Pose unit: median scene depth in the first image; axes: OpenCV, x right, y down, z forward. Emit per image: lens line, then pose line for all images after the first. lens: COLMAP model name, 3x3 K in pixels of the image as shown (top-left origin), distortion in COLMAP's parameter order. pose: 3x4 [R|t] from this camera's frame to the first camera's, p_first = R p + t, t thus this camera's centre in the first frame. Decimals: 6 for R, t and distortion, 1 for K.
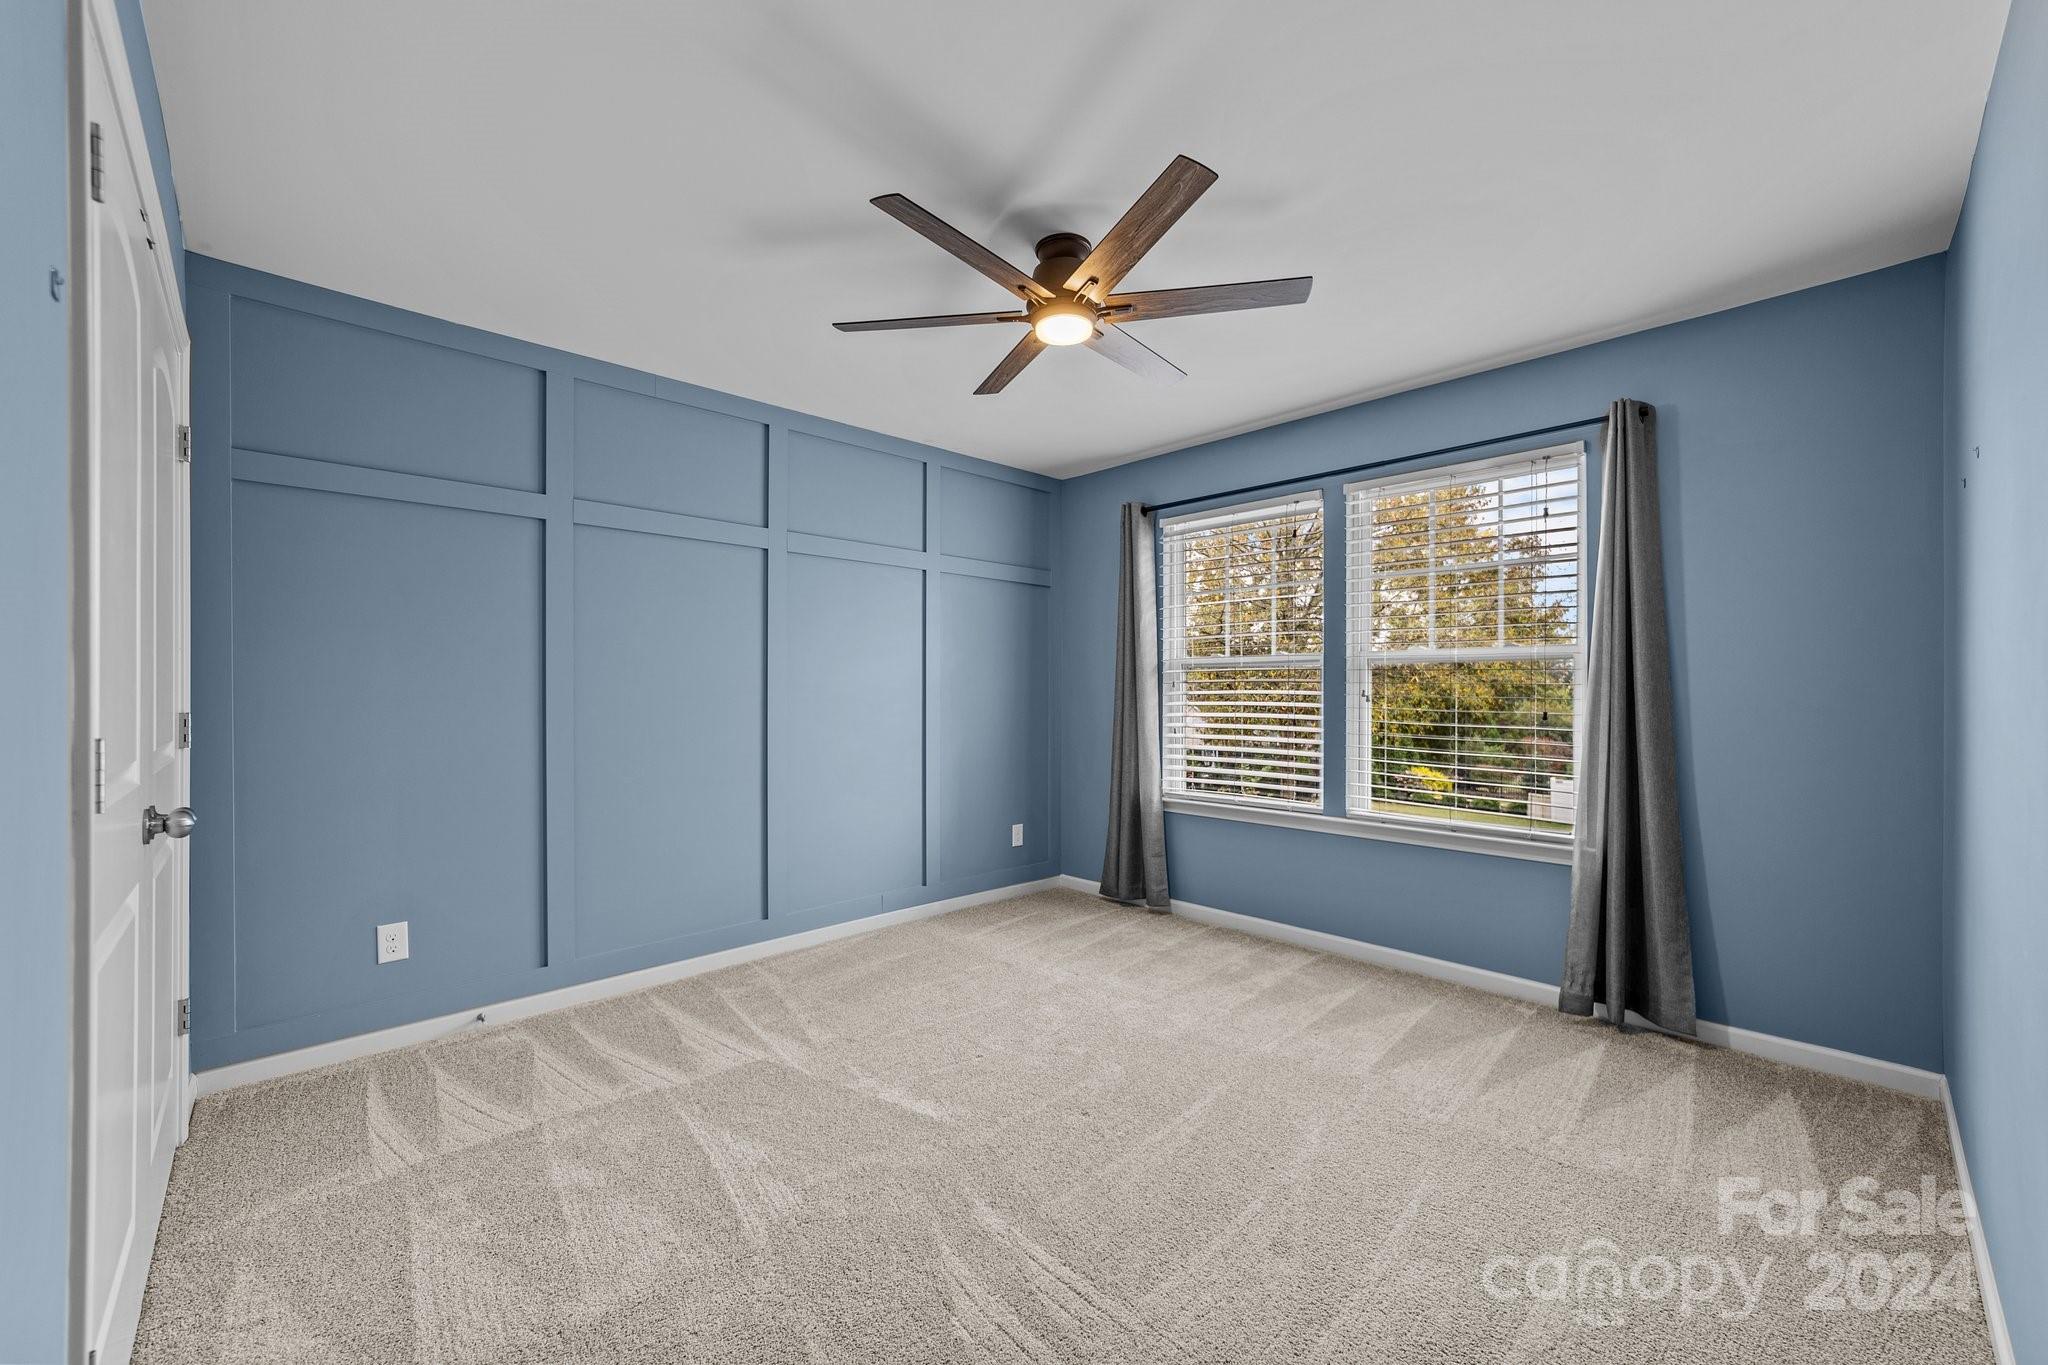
lens RADIAL K [[783.4, 0, 1028.2], [0, 783.4, 697.0], [0, 0, 1]] dist [-0.014036, 0.004126]
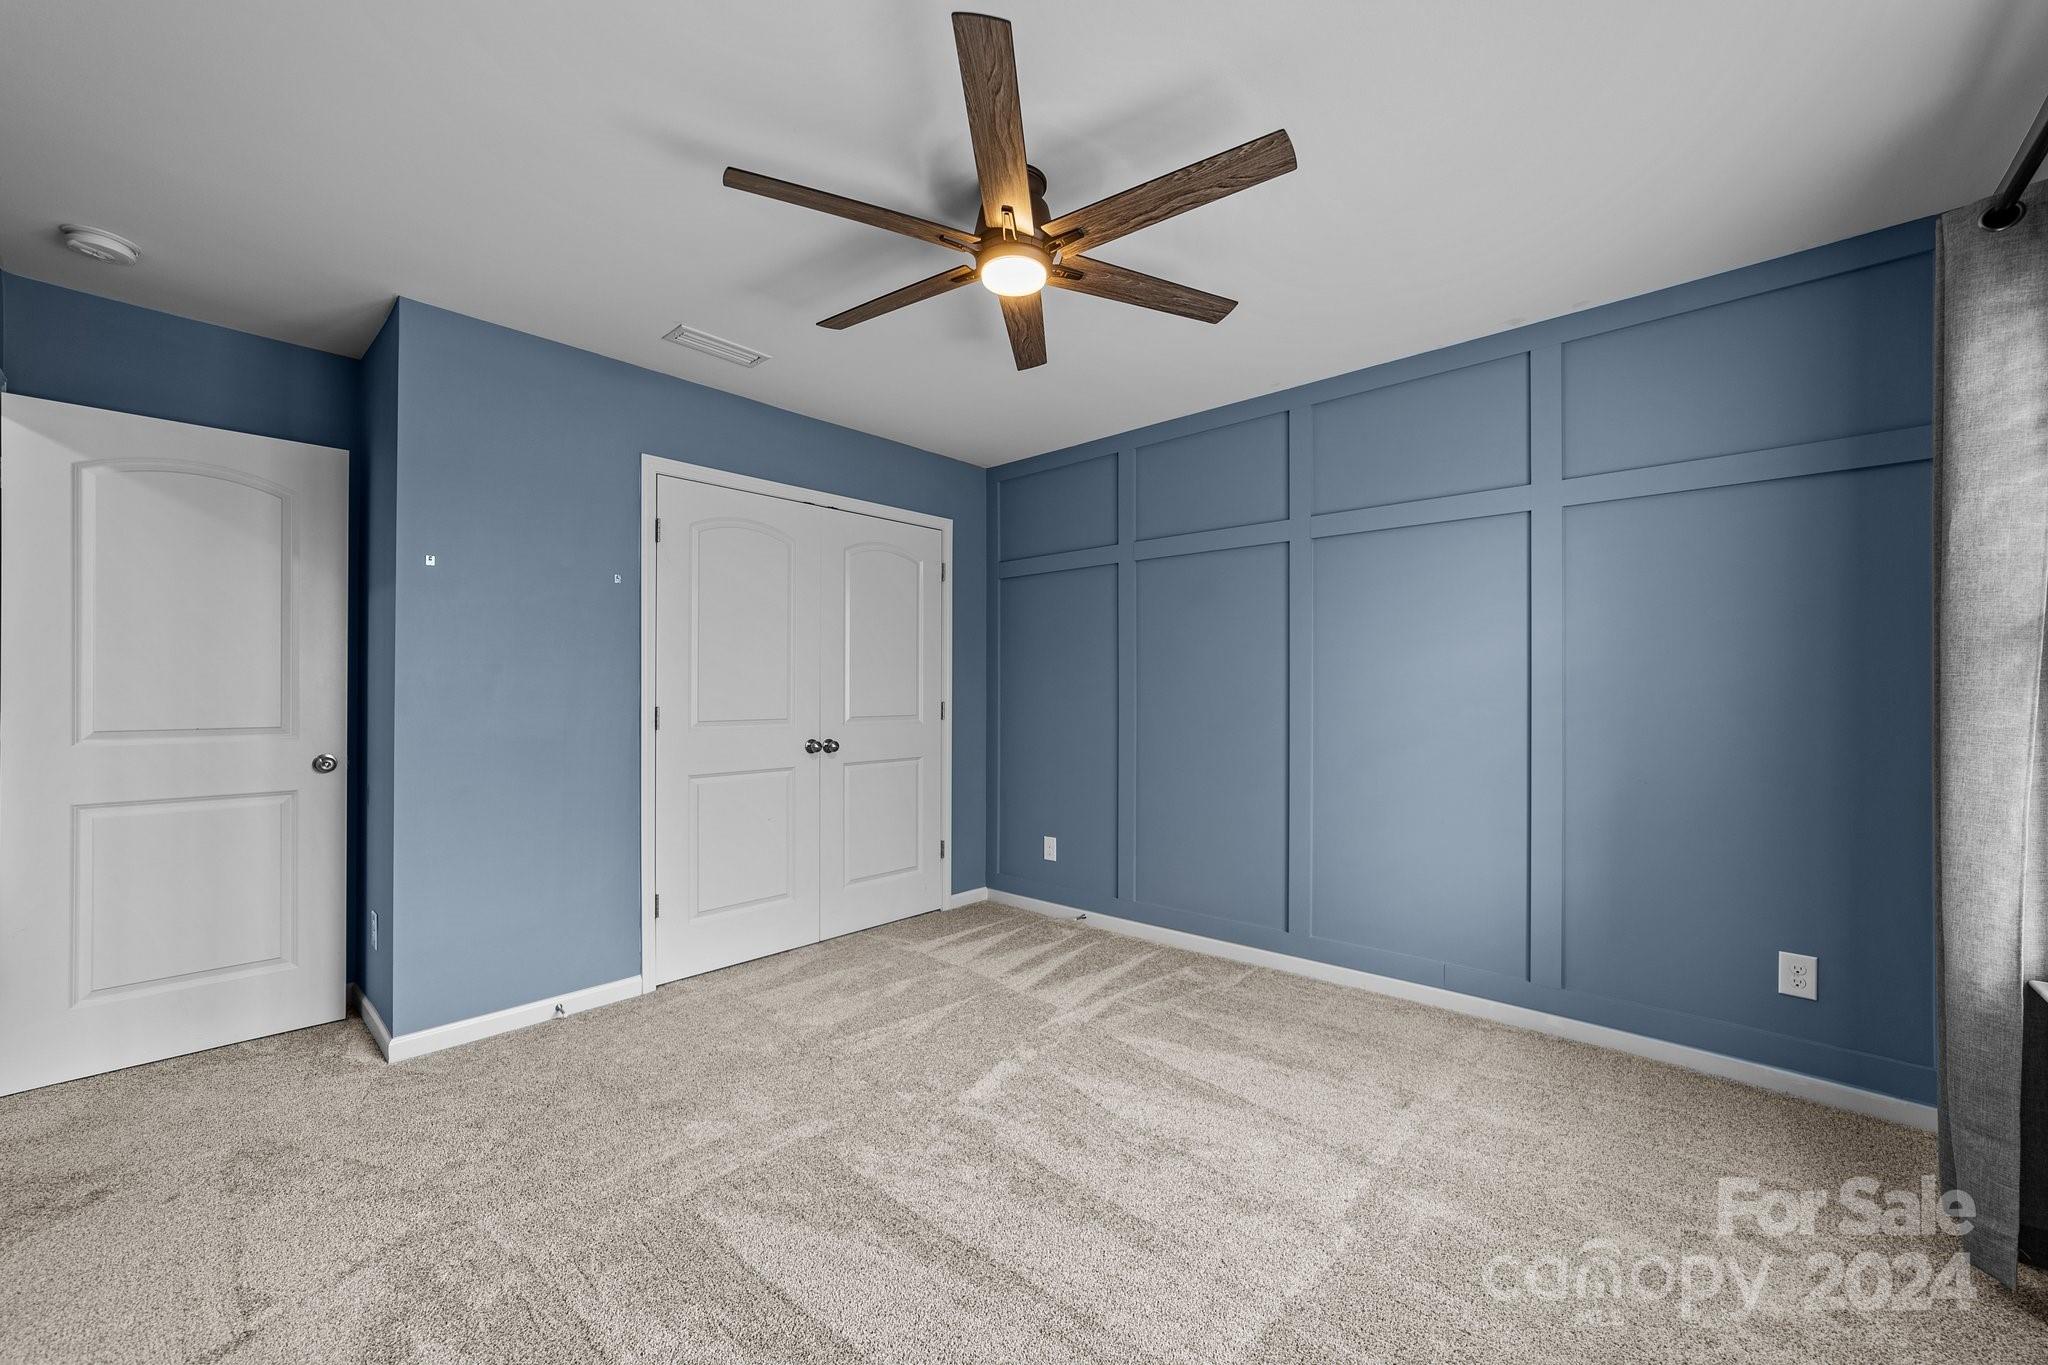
lens RADIAL K [[783.4, 0, 1028.2], [0, 783.4, 697.0], [0, 0, 1]] dist [-0.014036, 0.004126]
pose [[0.087275, 0.009612, -0.996138, 0.755660], [-0.004068, 0.999949, 0.009293, -0.011492], [0.996176, 0.003242, 0.087310, 0.784252]]
